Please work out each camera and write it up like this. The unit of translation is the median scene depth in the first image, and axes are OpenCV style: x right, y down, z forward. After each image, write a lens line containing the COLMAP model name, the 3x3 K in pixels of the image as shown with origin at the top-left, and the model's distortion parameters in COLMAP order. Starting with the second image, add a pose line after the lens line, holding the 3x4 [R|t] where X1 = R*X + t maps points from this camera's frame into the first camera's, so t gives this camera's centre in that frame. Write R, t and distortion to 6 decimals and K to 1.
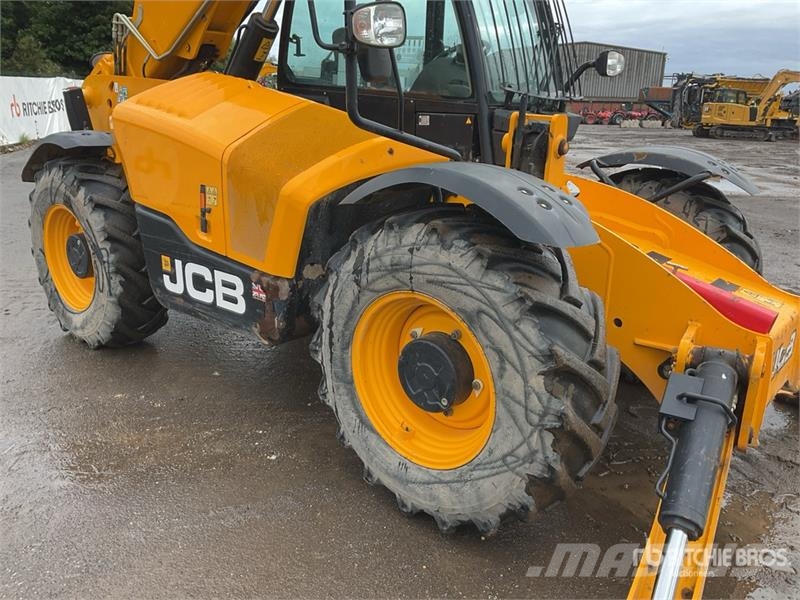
lens RADIAL K [[684.5, 0, 400.0], [0, 684.5, 300.0], [0, 0, 1]] dist [0.004752, -0.057840]
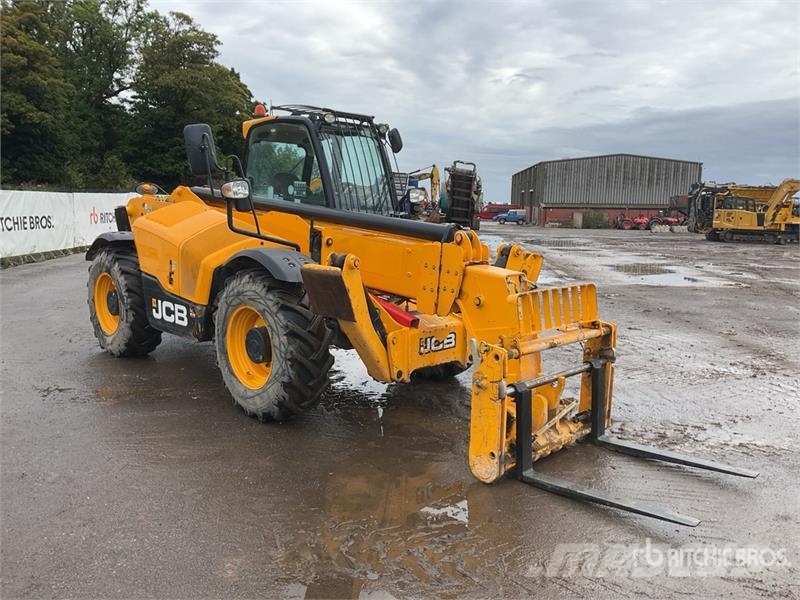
lens RADIAL K [[661.2, 0, 400.0], [0, 661.2, 300.0], [0, 0, 1]] dist [0.115555, -0.228296]
pose [[0.996408, 0.009591, -0.084134, 0.486352], [-0.021724, 0.989266, -0.144505, 0.190104], [0.081845, 0.145813, 0.985921, -0.757429]]
